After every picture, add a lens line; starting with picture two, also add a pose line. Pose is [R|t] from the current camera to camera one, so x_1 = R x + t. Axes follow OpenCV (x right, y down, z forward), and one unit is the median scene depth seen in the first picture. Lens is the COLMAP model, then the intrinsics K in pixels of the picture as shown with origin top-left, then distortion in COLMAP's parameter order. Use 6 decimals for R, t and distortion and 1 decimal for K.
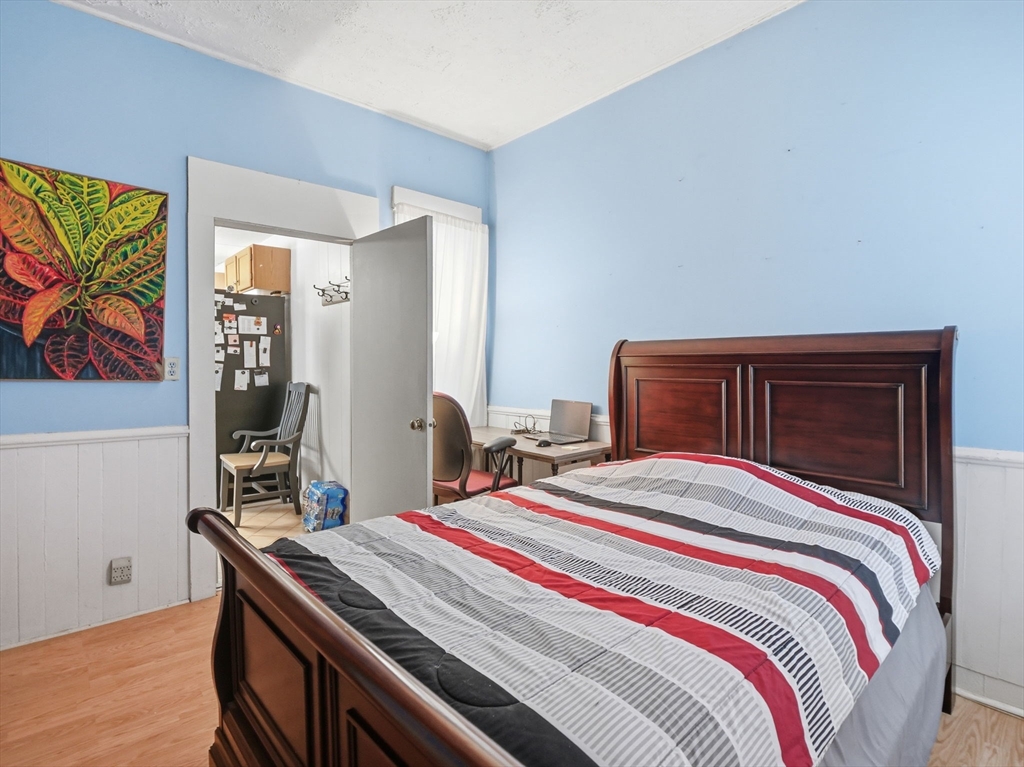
lens RADIAL K [[504.9, 0, 505.5], [0, 504.9, 372.6], [0, 0, 1]] dist [-0.000898, -0.000514]
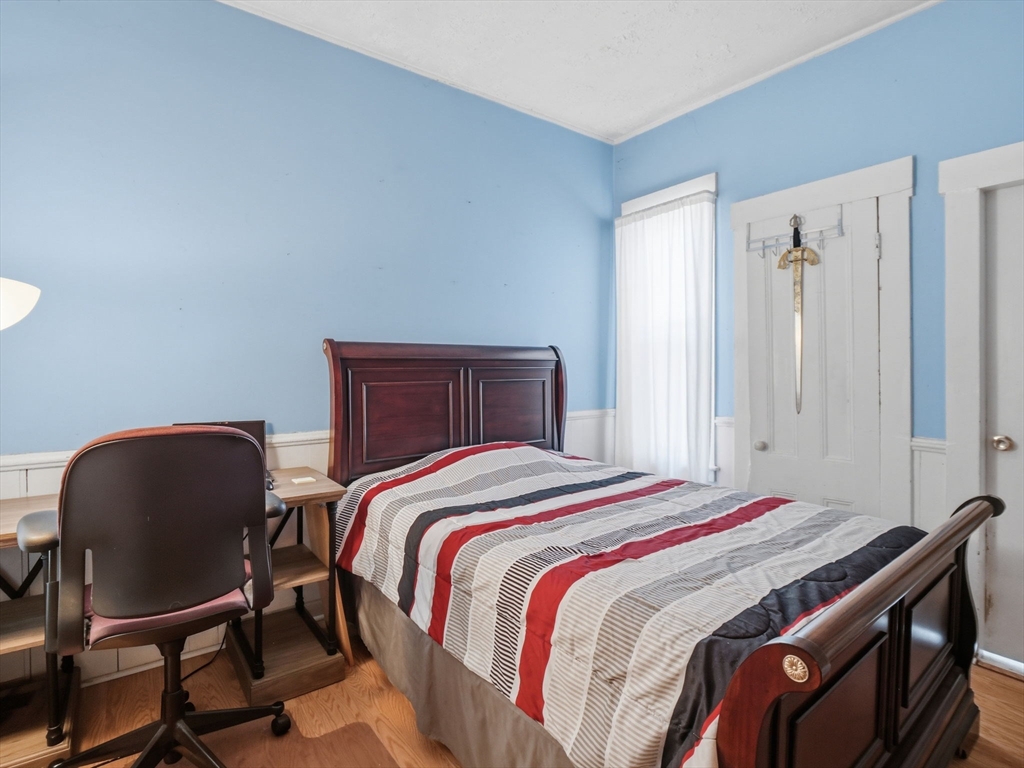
lens RADIAL K [[504.9, 0, 505.5], [0, 504.9, 373.1], [0, 0, 1]] dist [-0.000898, -0.000514]
pose [[0.097218, -0.014065, 0.995164, -1.126309], [0.016282, 0.999789, 0.012540, -0.026386], [-0.995130, 0.014984, 0.097426, 1.215975]]
